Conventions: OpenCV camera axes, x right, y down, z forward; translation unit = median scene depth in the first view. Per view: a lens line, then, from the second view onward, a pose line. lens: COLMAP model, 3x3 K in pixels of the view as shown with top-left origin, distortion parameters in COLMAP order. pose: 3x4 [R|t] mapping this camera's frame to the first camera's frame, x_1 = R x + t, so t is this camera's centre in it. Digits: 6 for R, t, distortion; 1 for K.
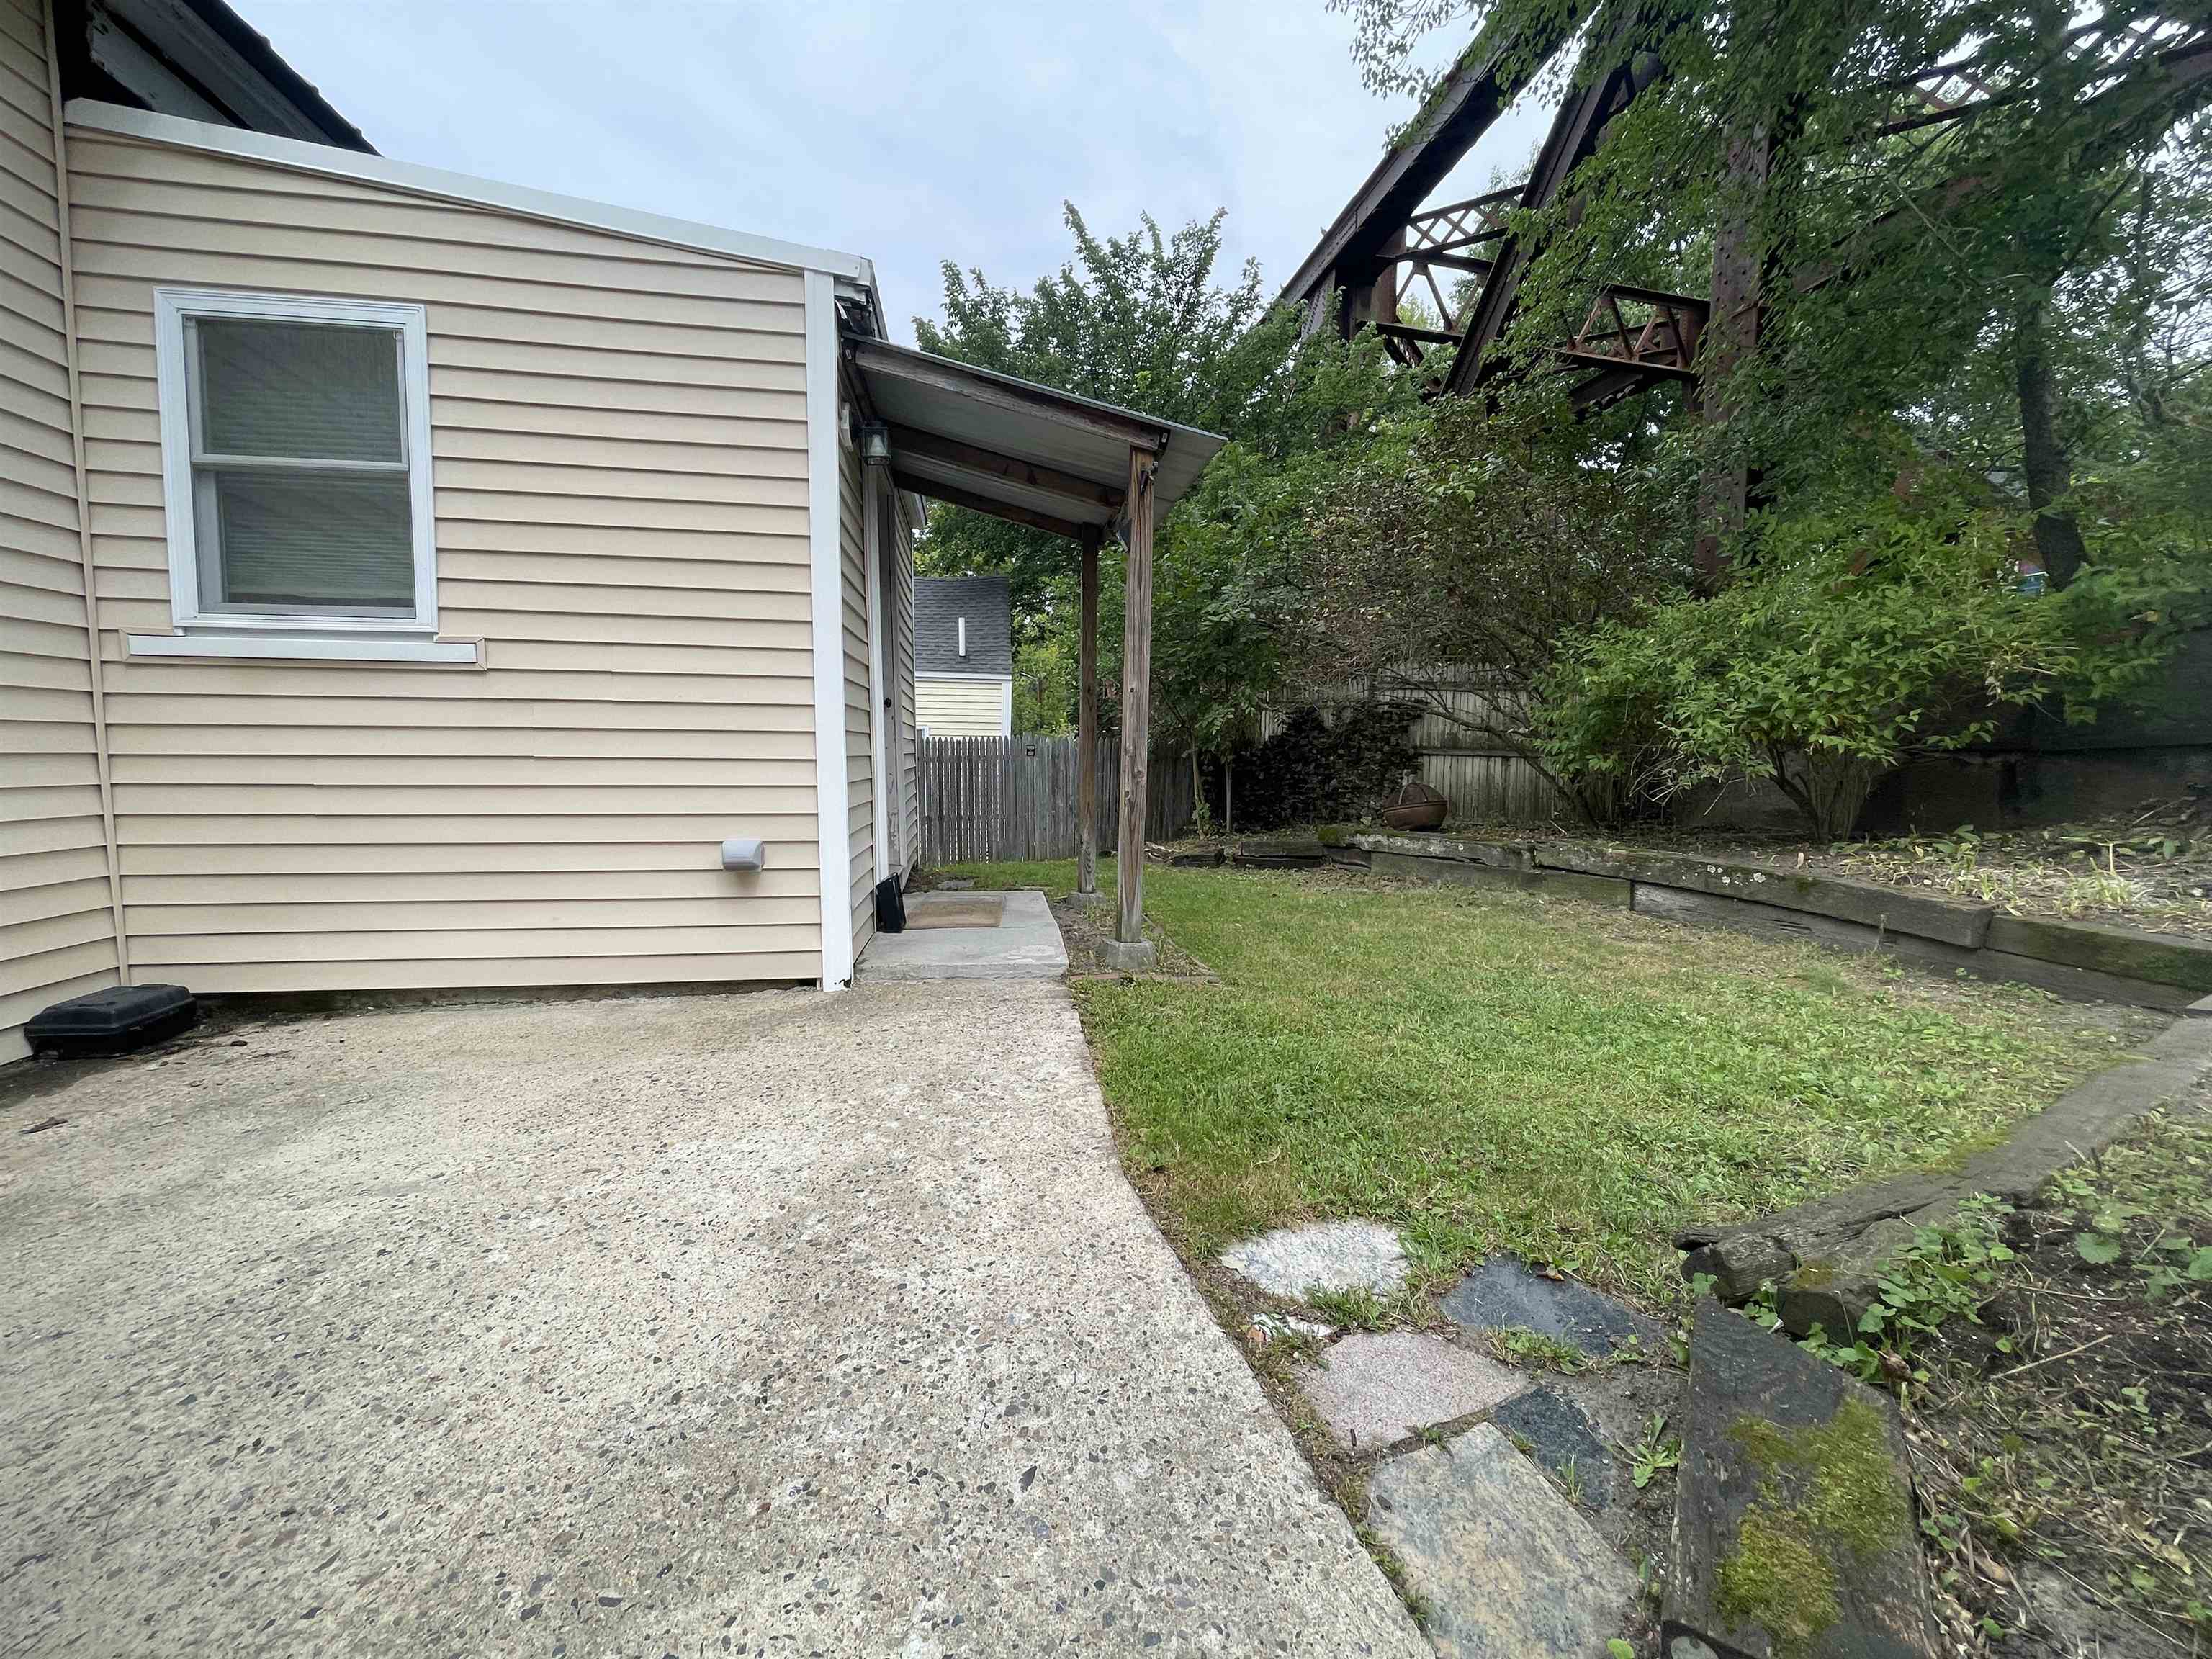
lens RADIAL K [[899.9, 0, 1106.0], [0, 899.9, 829.5], [0, 0, 1]] dist [-0.001878, 0.000640]
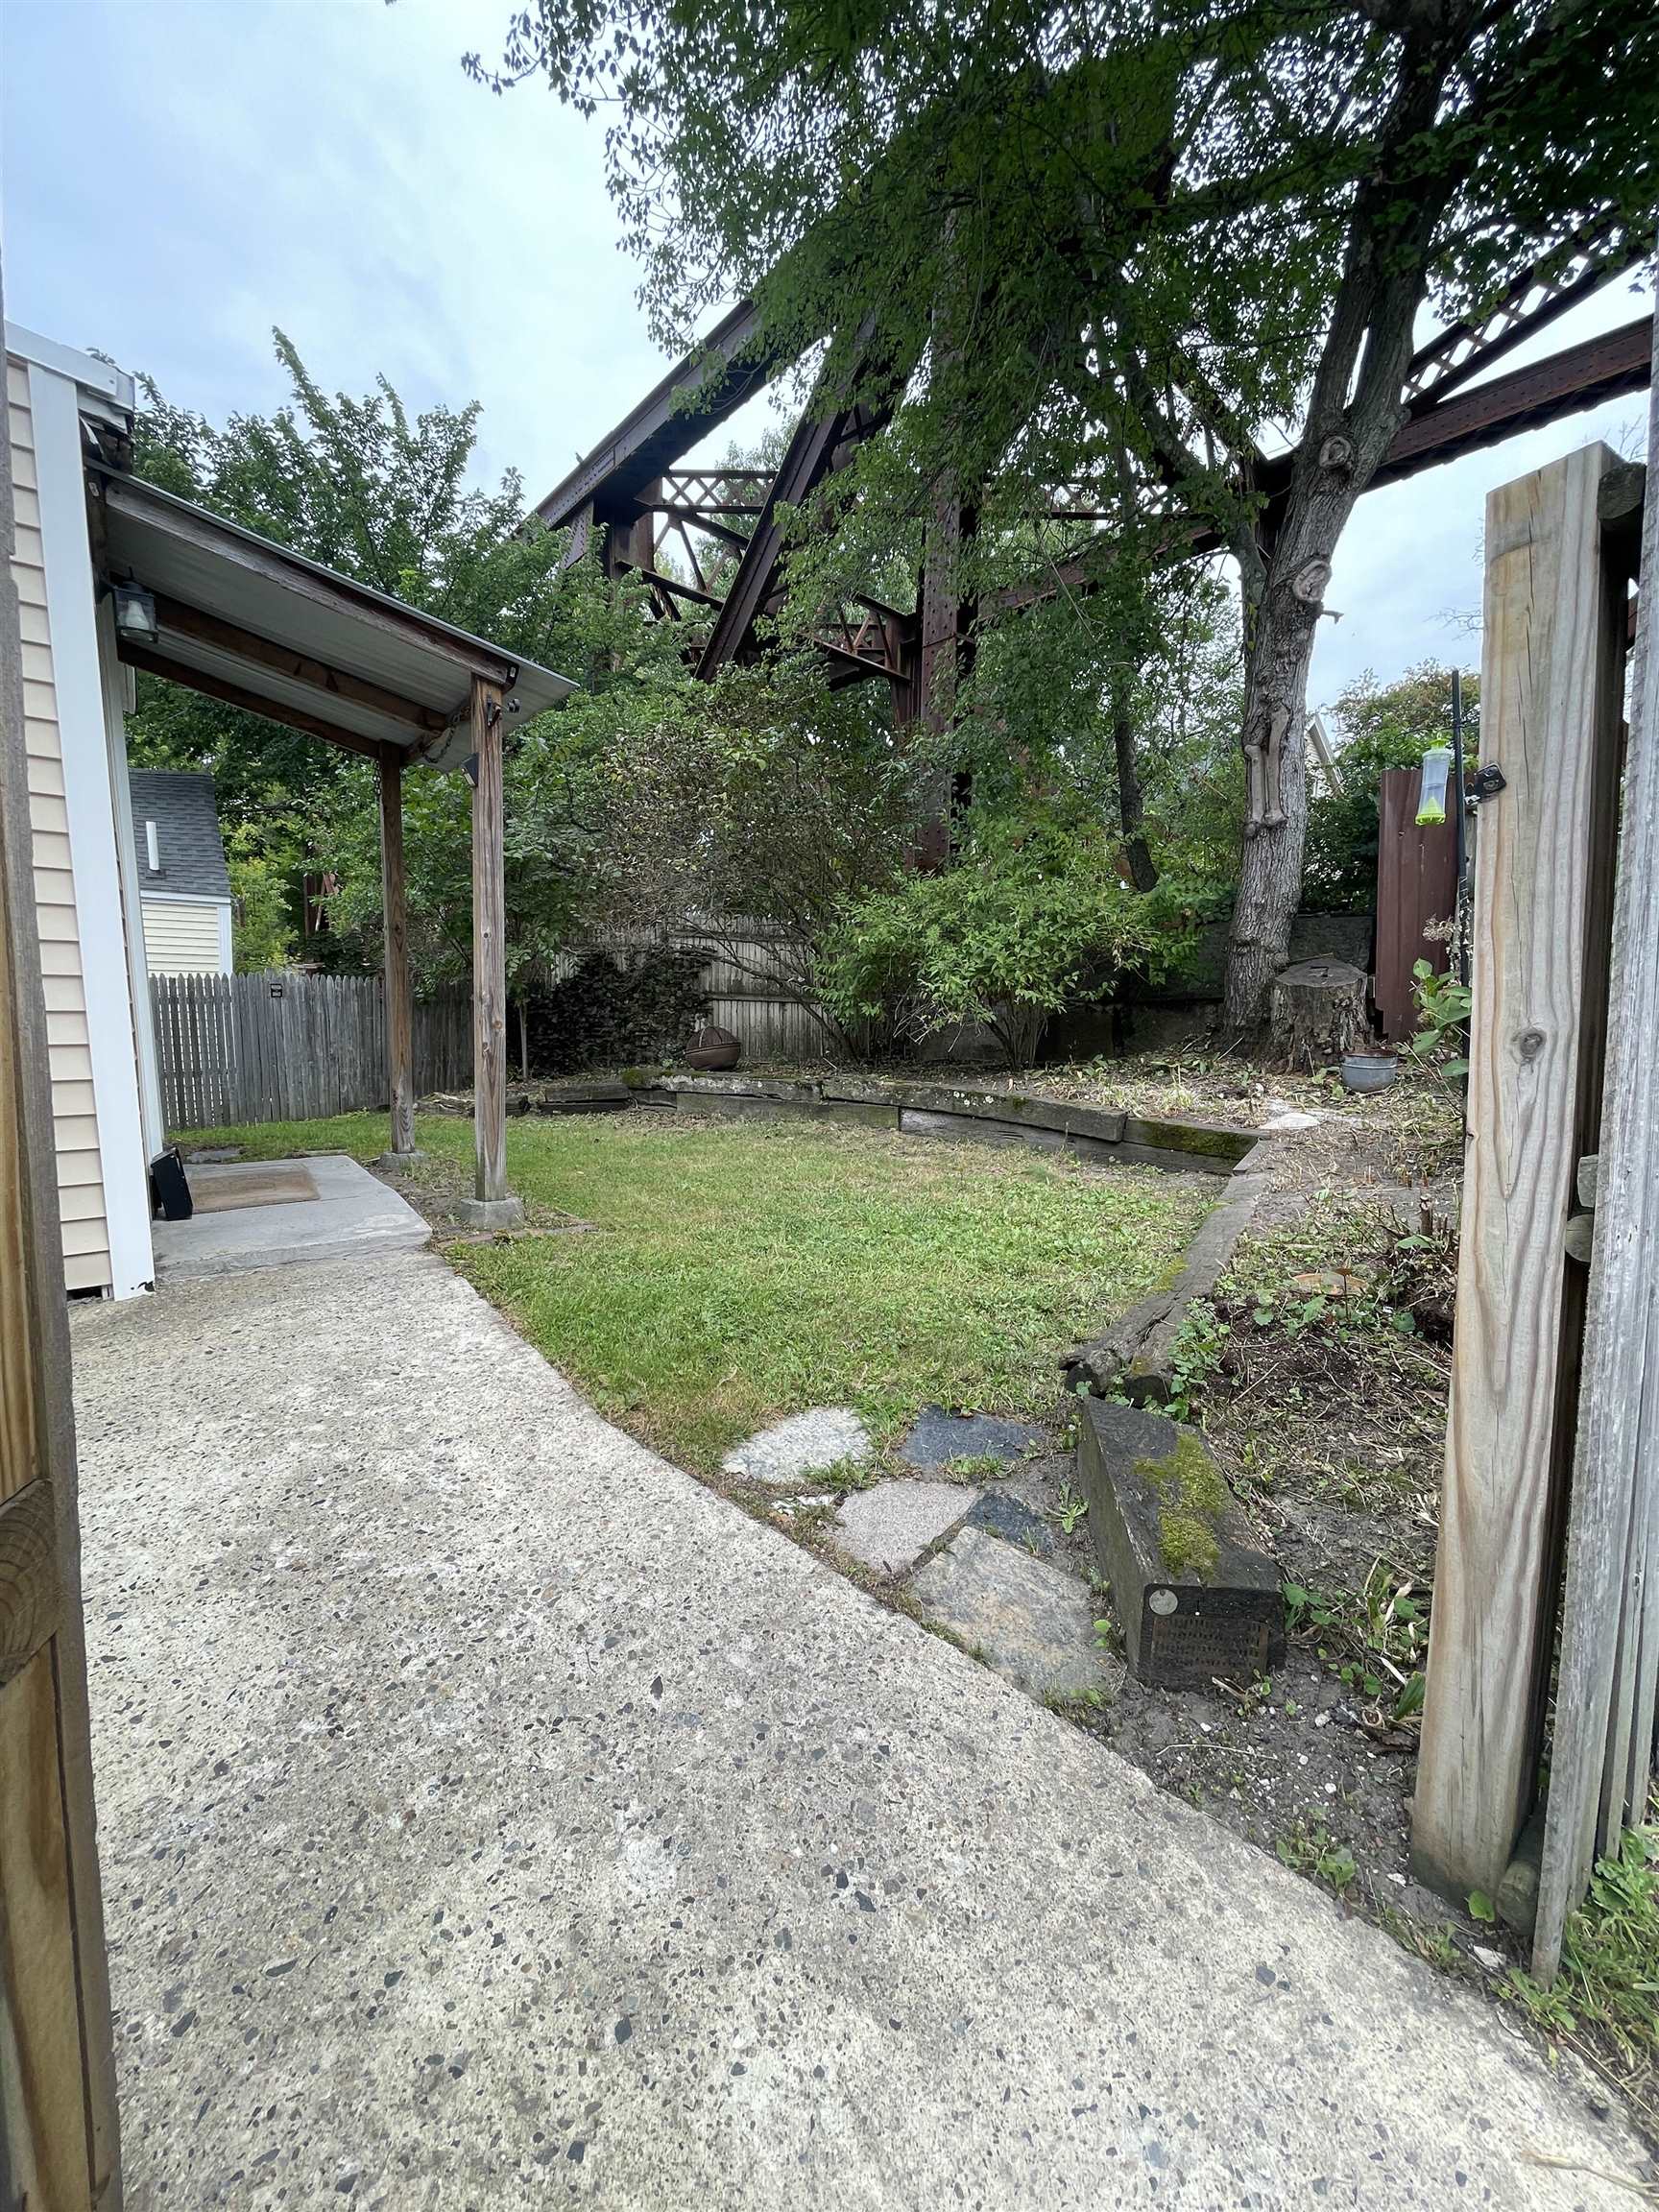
lens RADIAL K [[899.9, 0, 836.5], [0, 899.9, 1110.4], [0, 0, 1]] dist [-0.001878, 0.000640]
pose [[0.863516, -0.056052, 0.501196, -0.112690], [0.032630, 0.997932, 0.055388, -0.009864], [-0.503264, -0.031474, 0.863559, -0.010029]]
